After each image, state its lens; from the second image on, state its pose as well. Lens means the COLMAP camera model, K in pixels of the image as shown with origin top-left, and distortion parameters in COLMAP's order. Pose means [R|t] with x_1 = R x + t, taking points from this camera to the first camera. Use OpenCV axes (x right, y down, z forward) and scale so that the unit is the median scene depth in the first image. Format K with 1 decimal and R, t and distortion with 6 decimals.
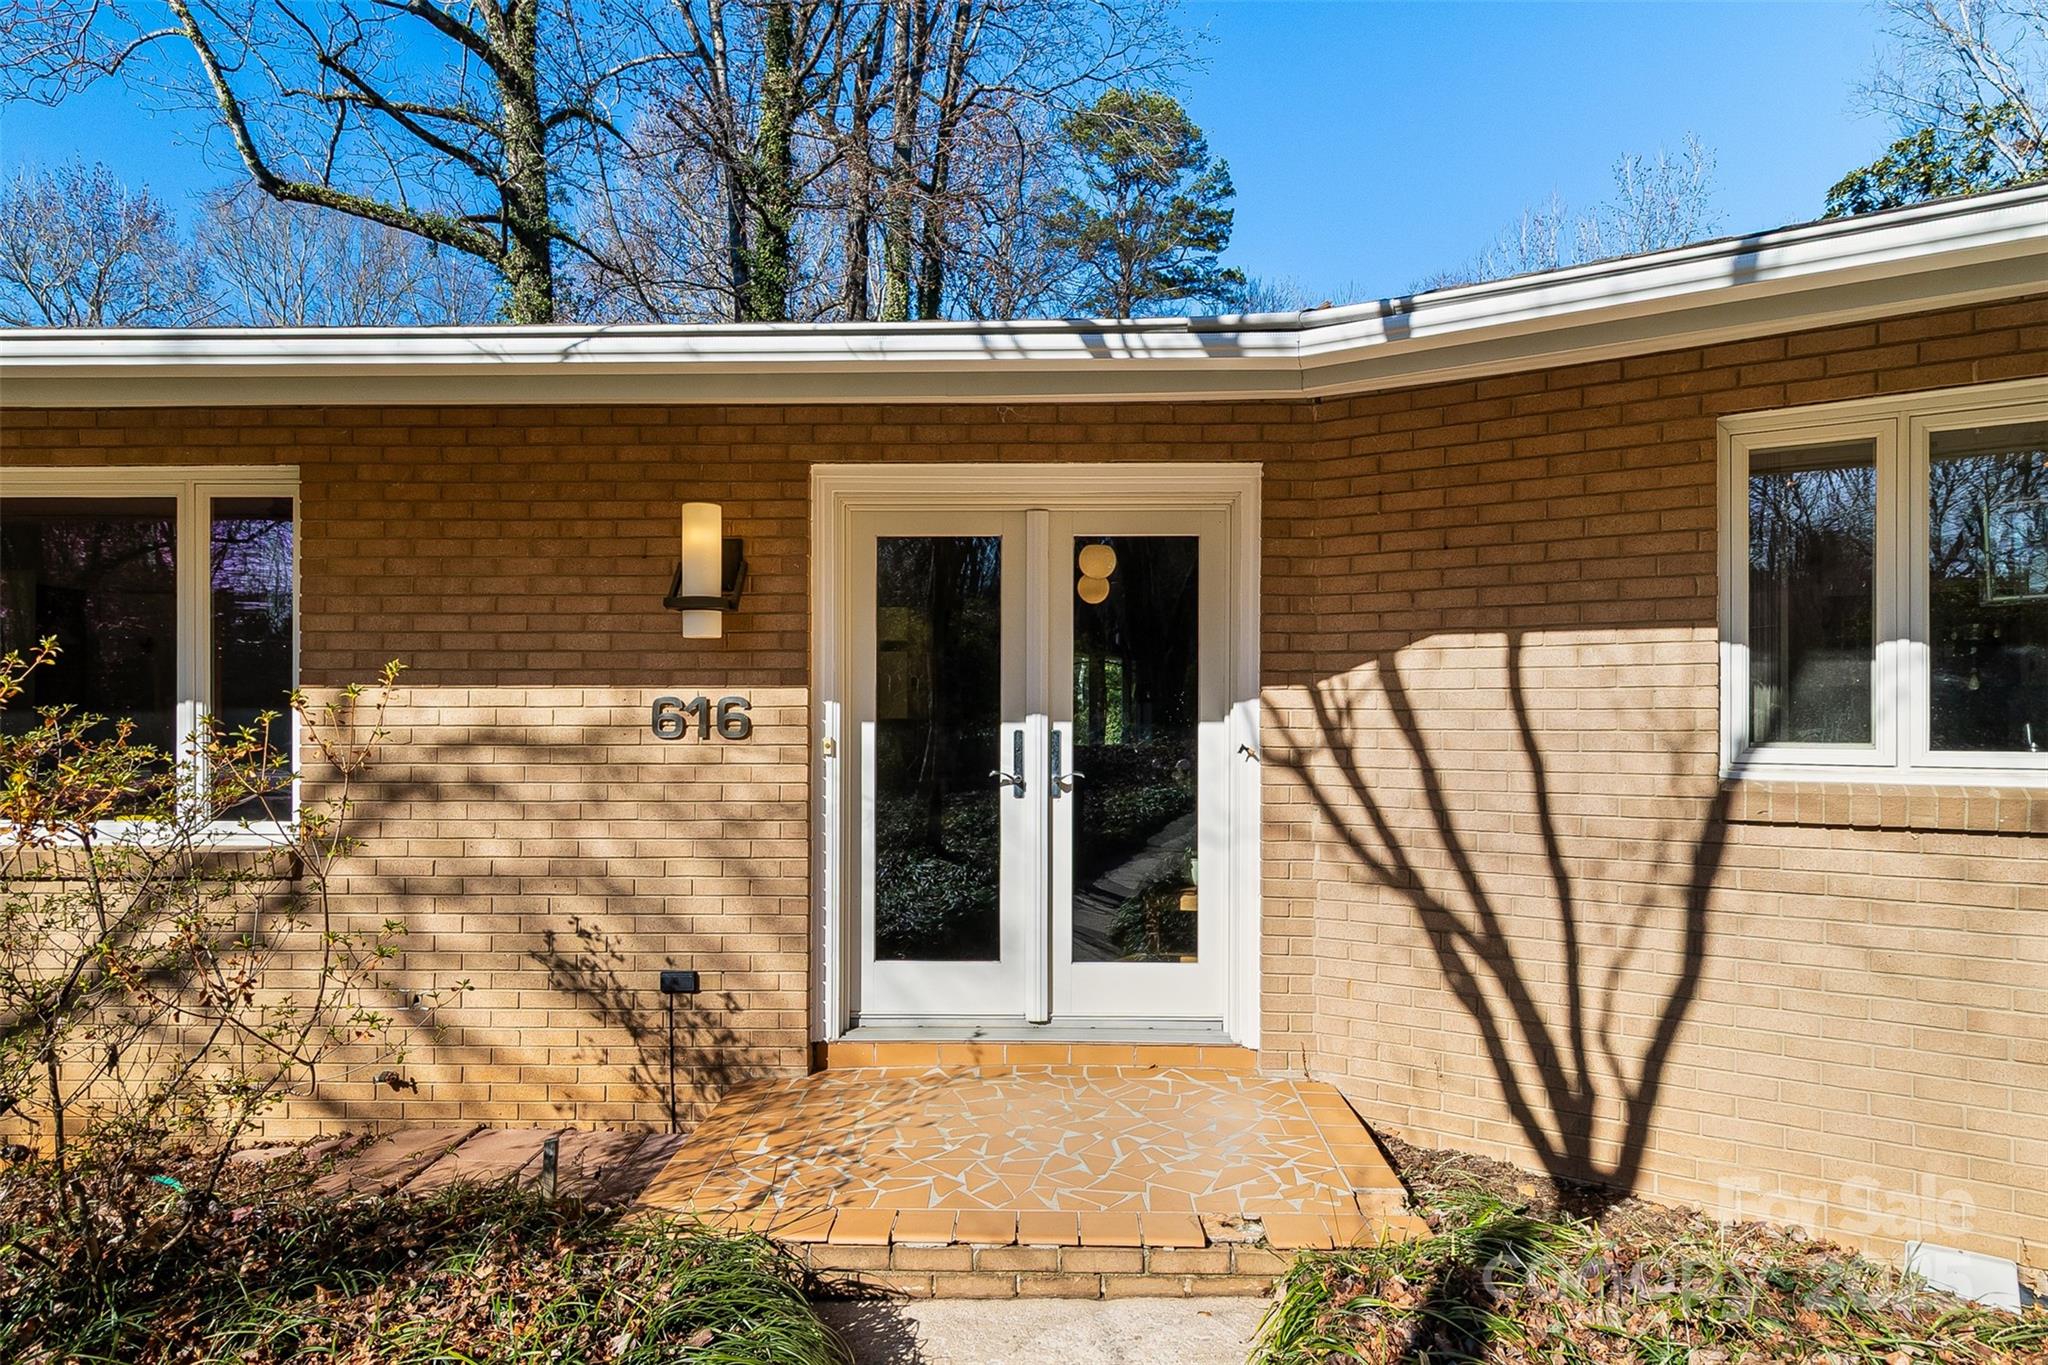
lens RADIAL K [[1142.7, 0, 1013.4], [0, 1142.7, 725.6], [0, 0, 1]] dist [0.004656, -0.002525]
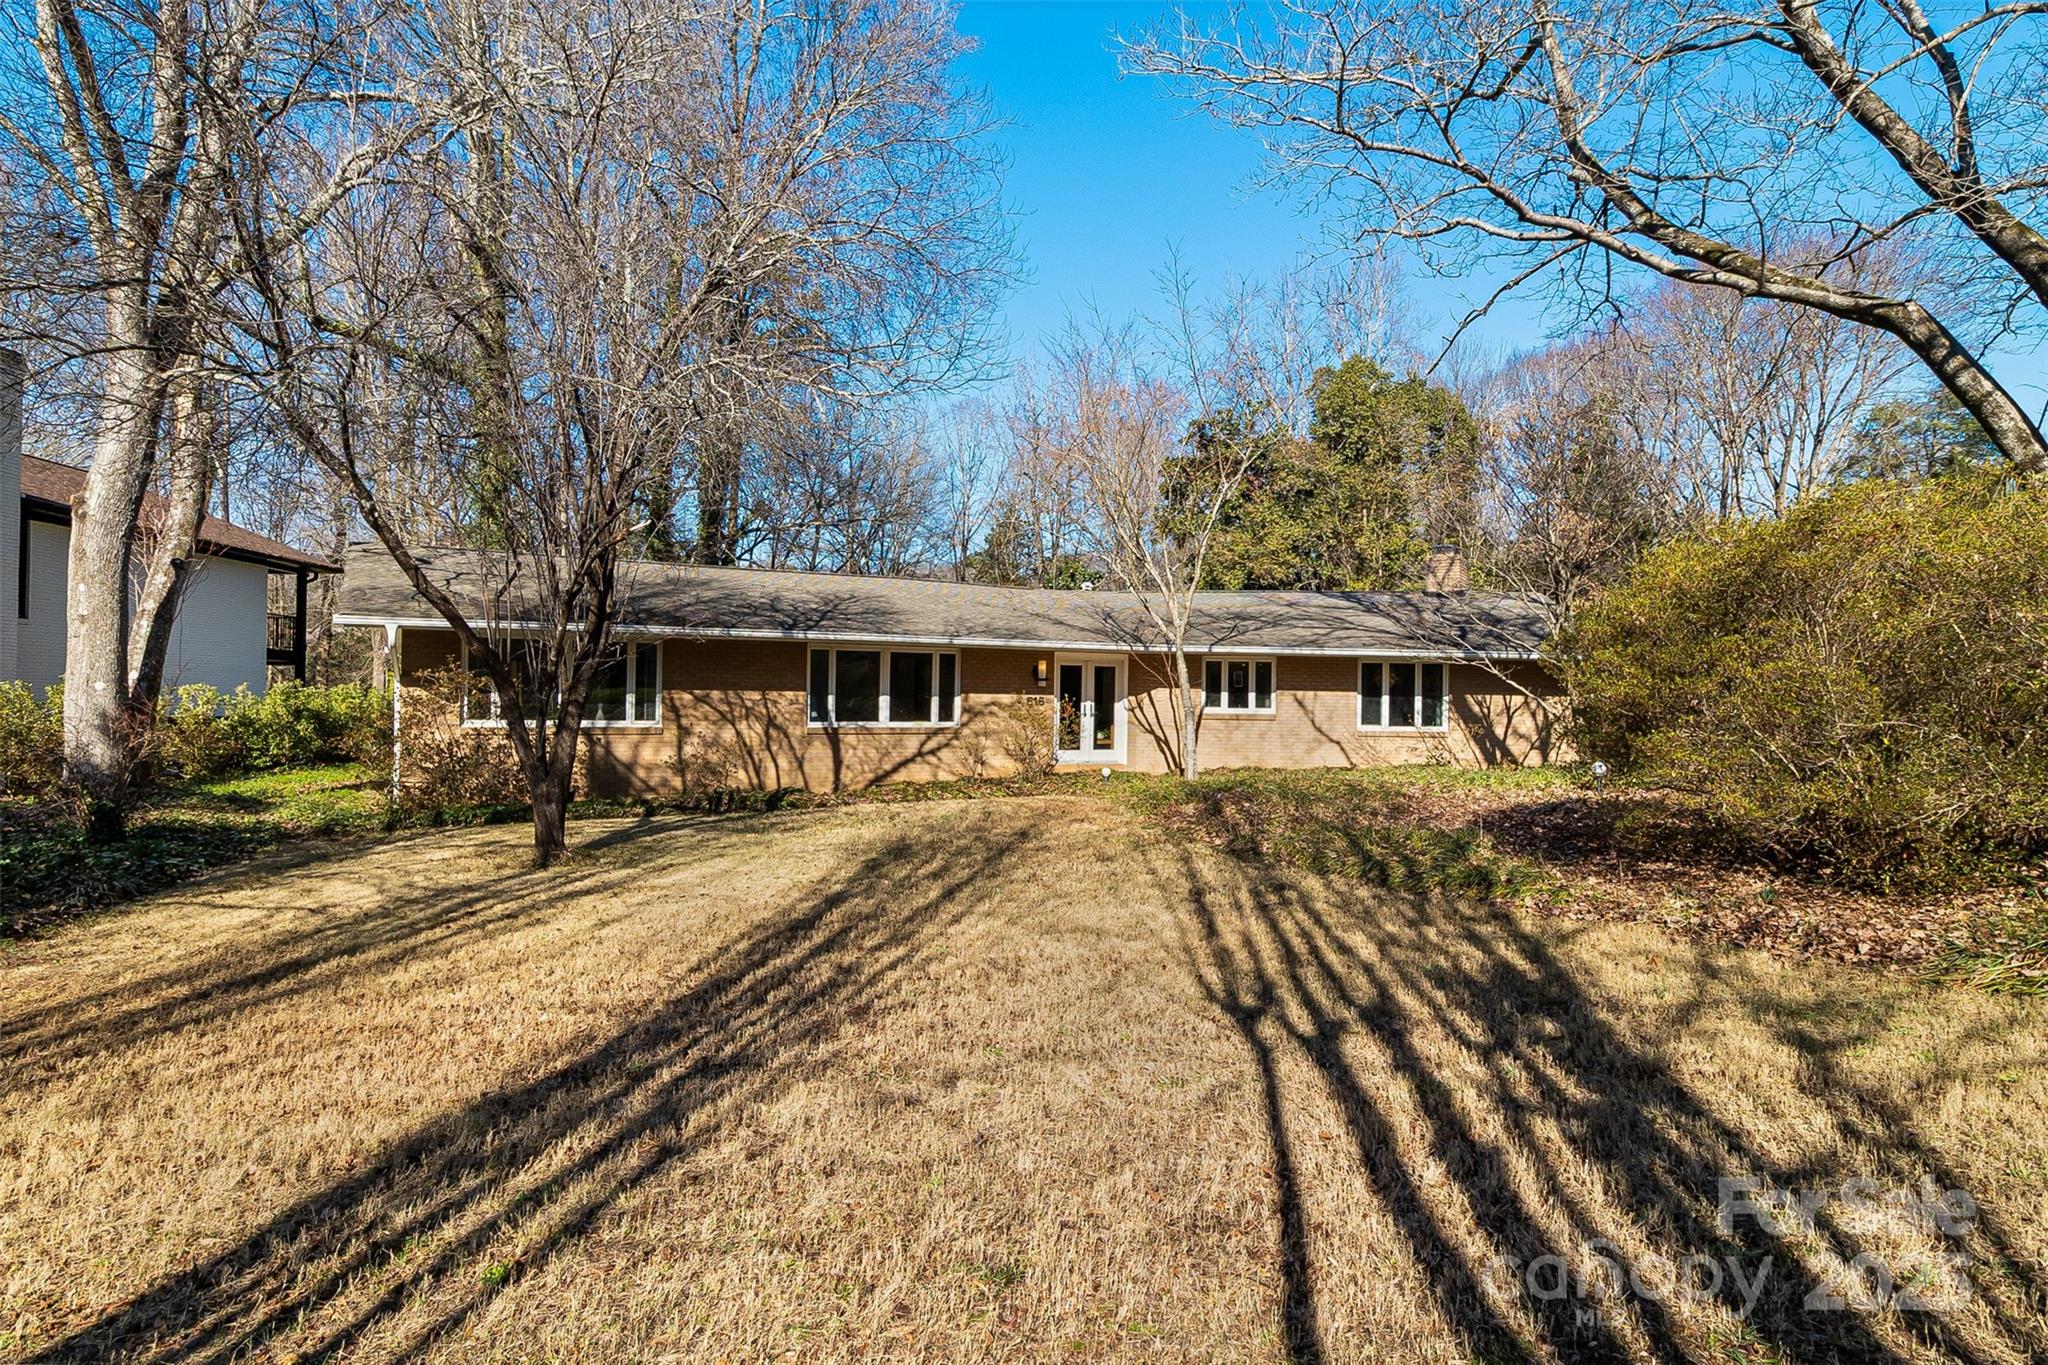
lens RADIAL K [[1142.7, 0, 1021.4], [0, 1142.7, 686.4], [0, 0, 1]] dist [0.004656, -0.002525]
pose [[0.882223, 0.017819, 0.470494, -2.676422], [-0.011012, 0.999791, -0.017218, 0.017498], [-0.470702, 0.010009, 0.882235, -3.406372]]
